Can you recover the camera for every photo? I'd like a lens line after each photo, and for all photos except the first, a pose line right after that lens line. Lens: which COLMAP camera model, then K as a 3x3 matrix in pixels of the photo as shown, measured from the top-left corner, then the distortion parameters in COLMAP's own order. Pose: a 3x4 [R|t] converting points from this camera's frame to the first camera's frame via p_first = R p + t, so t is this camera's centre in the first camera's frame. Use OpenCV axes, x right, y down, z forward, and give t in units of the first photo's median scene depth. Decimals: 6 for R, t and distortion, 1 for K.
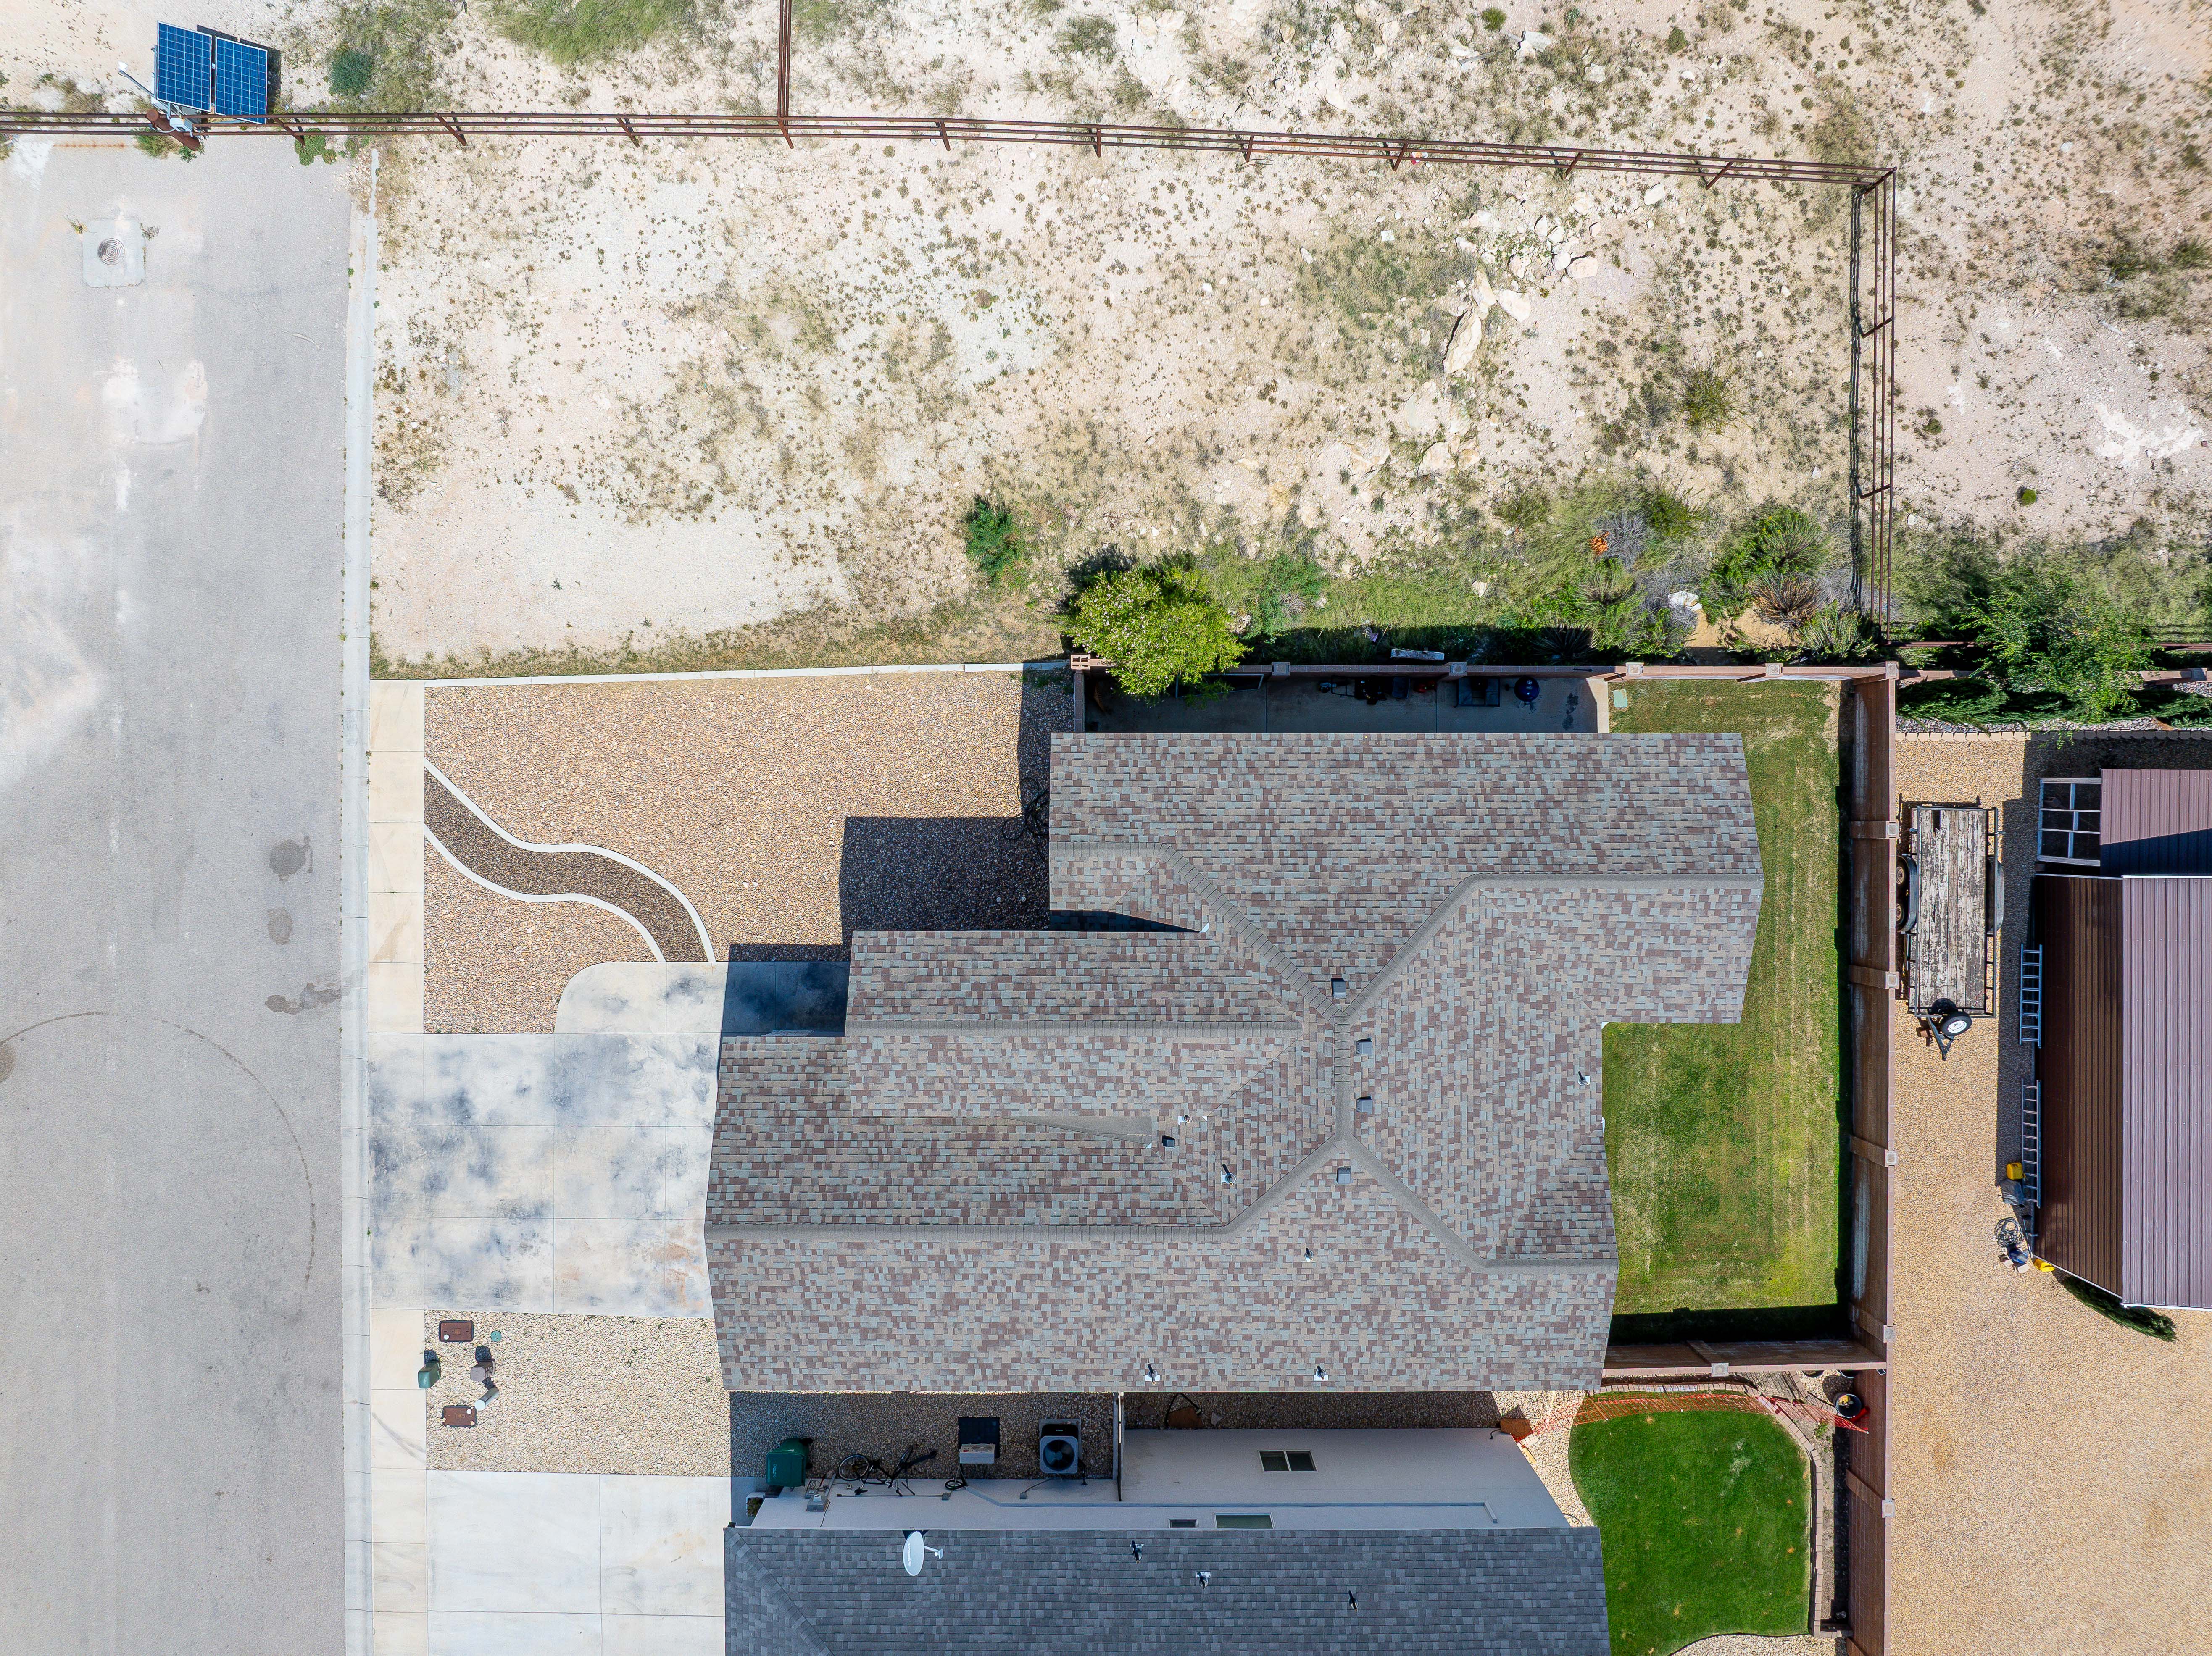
lens RADIAL K [[1551.0, 0, 1119.9], [0, 1551.0, 820.6], [0, 0, 1]] dist [-0.034580, 0.000290]
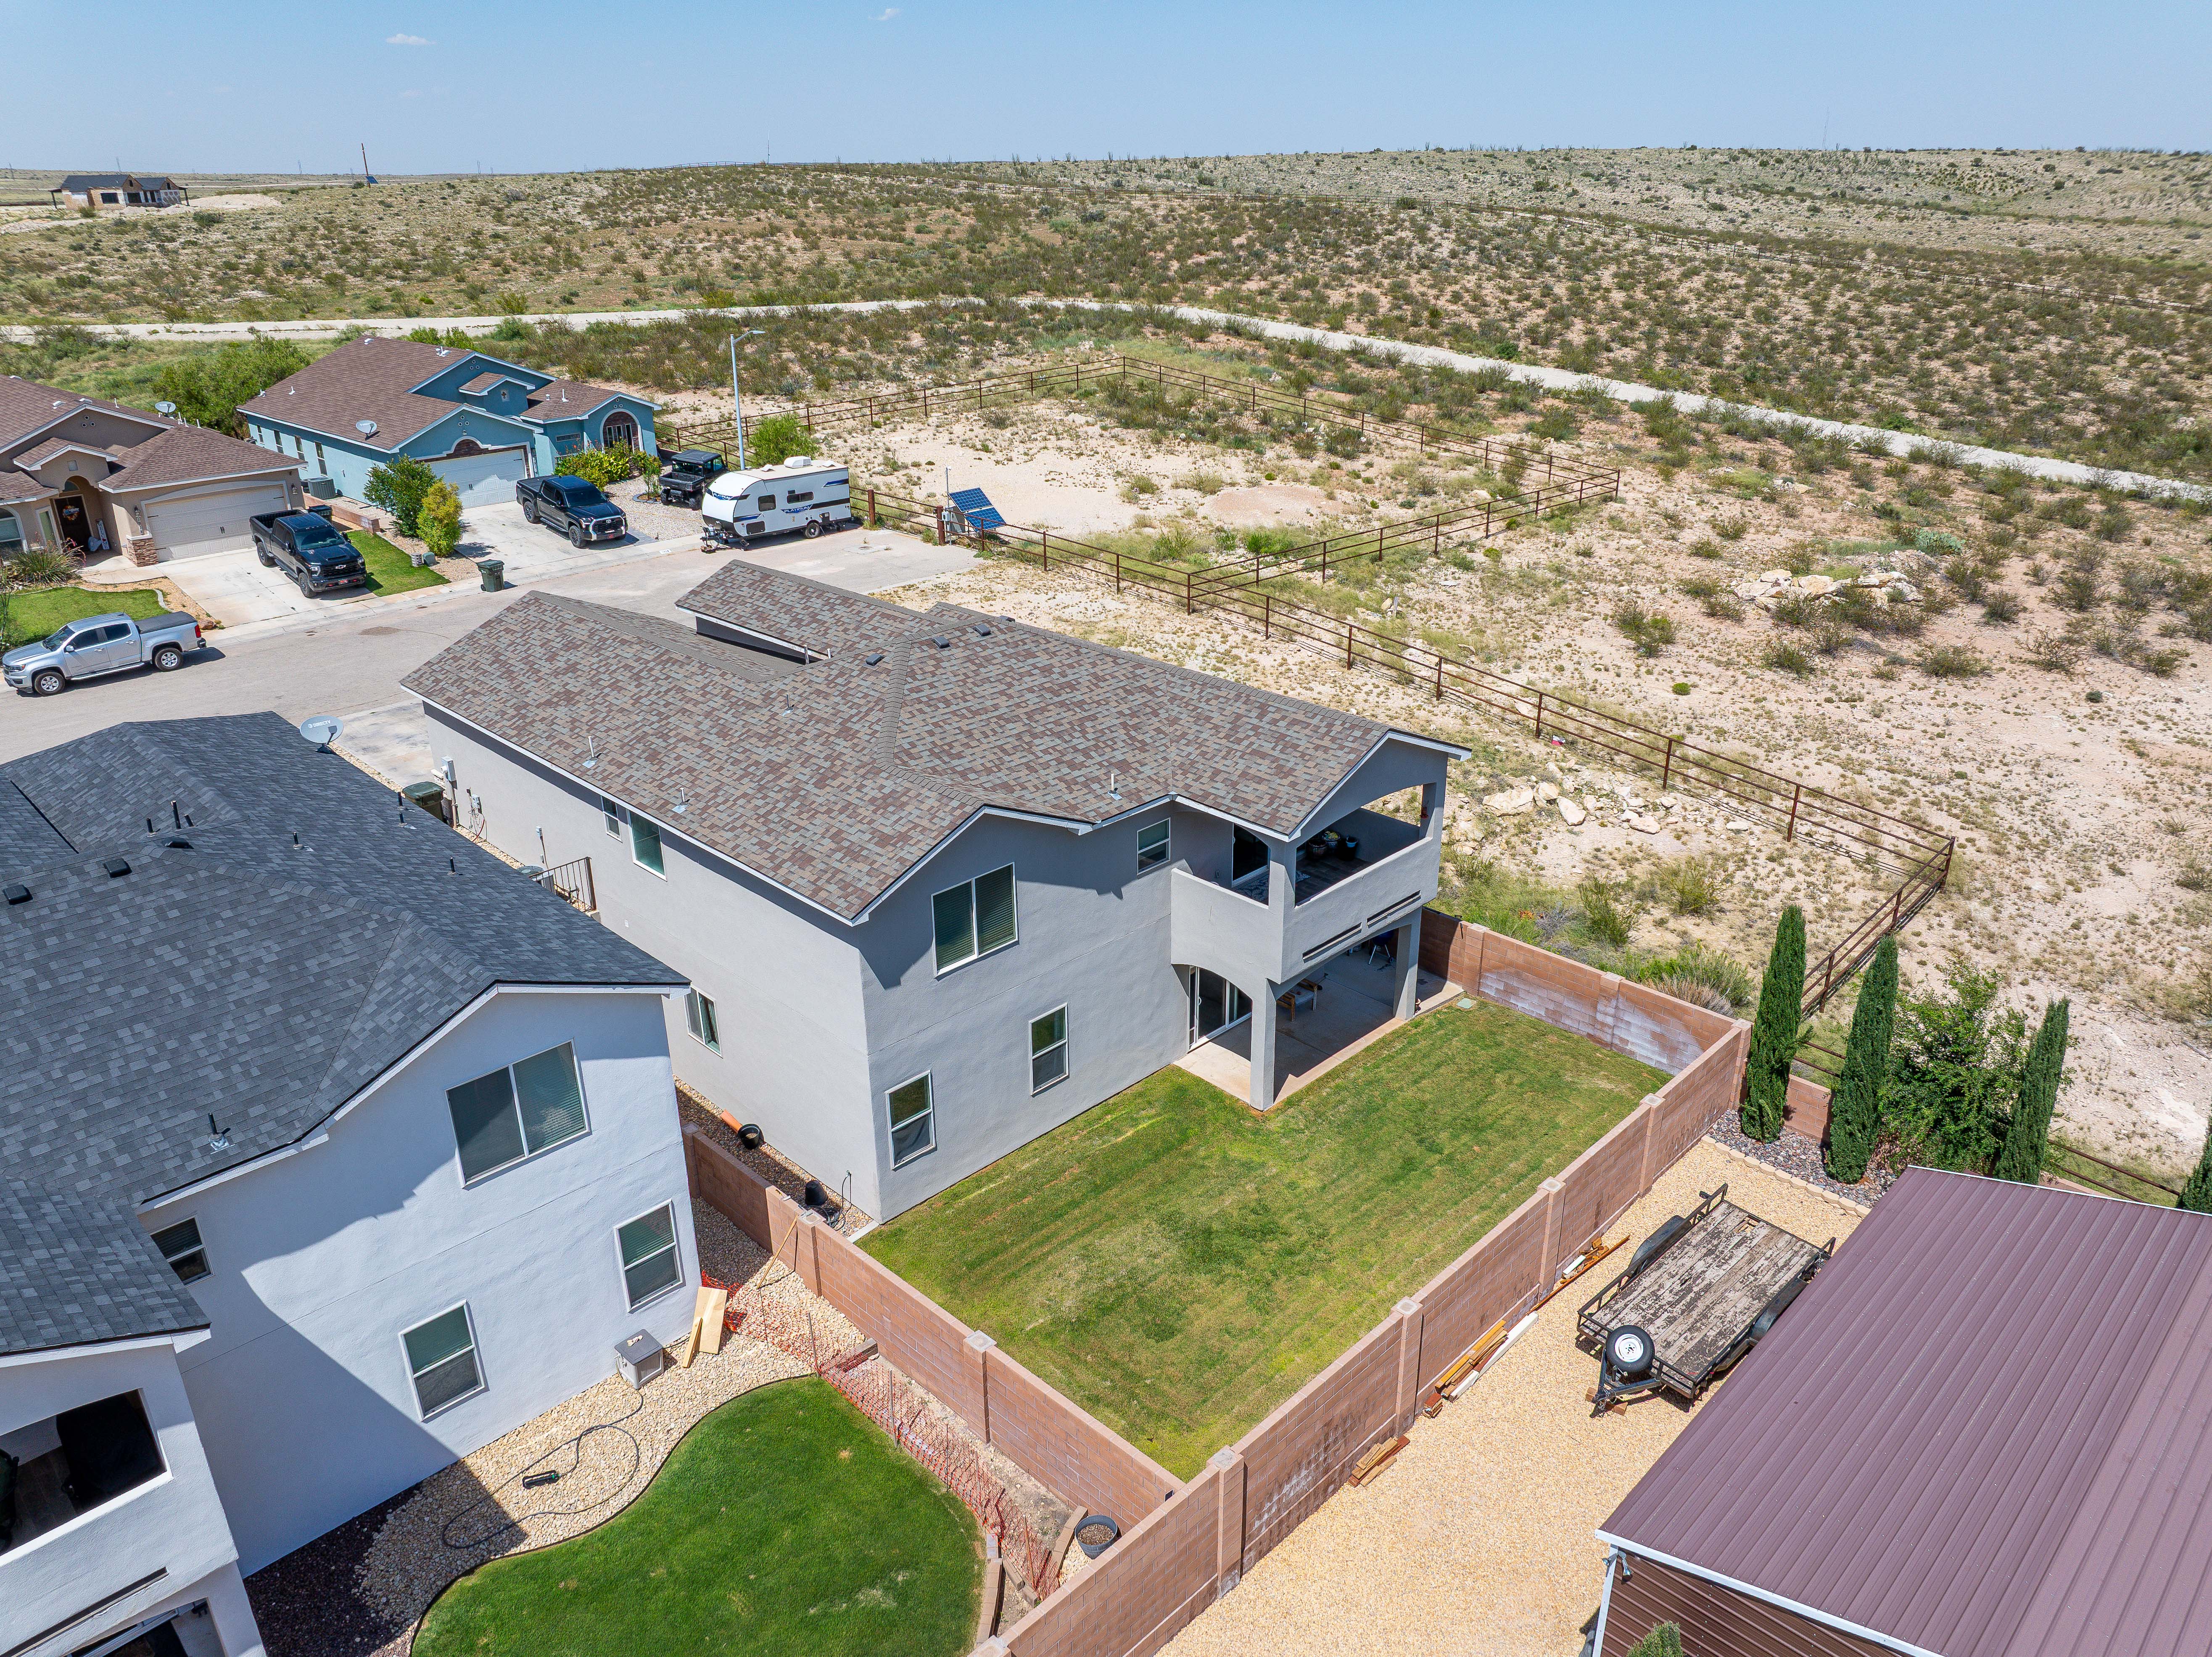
lens RADIAL K [[1551.4, 0, 1119.9], [0, 1551.4, 821.1], [0, 0, 1]] dist [-0.034580, 0.000290]
pose [[0.711861, 0.269044, -0.648744, 0.805963], [-0.702280, 0.282582, -0.653415, 0.687741], [0.007526, 0.920740, 0.390103, 0.588303]]
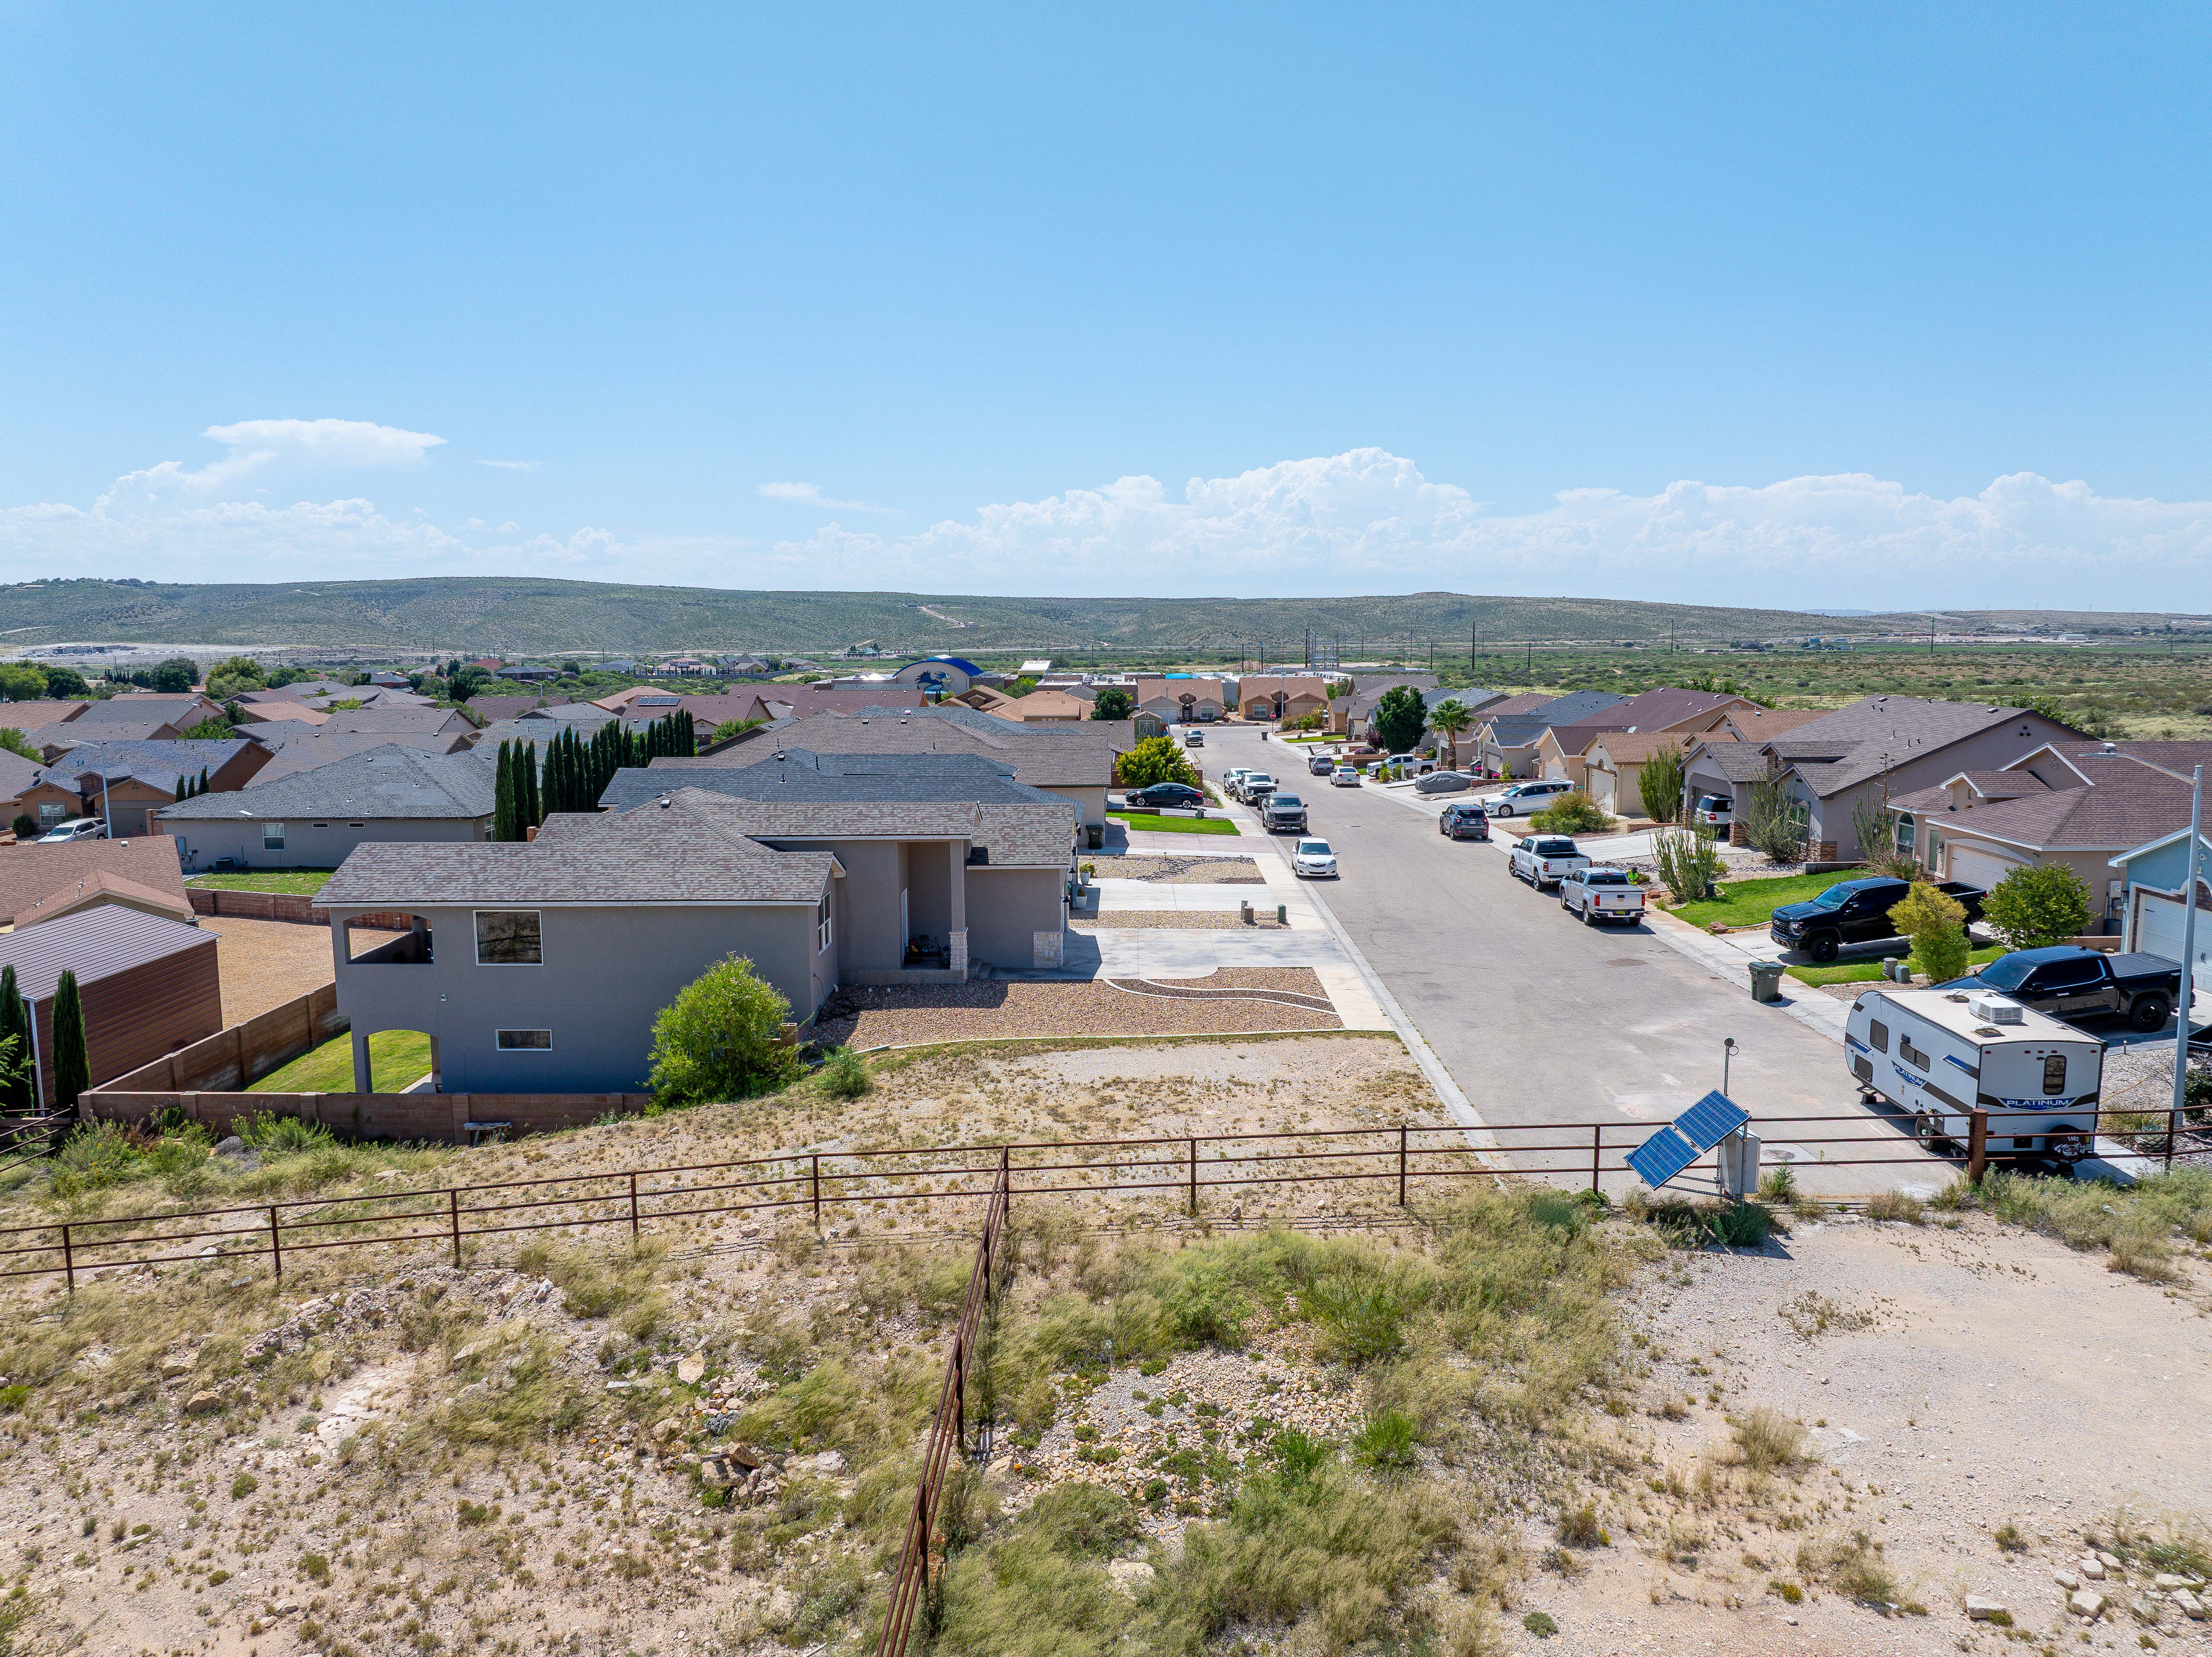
lens RADIAL K [[1551.4, 0, 1119.9], [0, 1551.4, 821.1], [0, 0, 1]] dist [-0.034580, 0.000290]
pose [[-0.999973, 0.007014, 0.002184, -0.279860], [0.001283, -0.126021, 0.992027, -1.242959], [0.007233, 0.992003, 0.126009, 0.687900]]
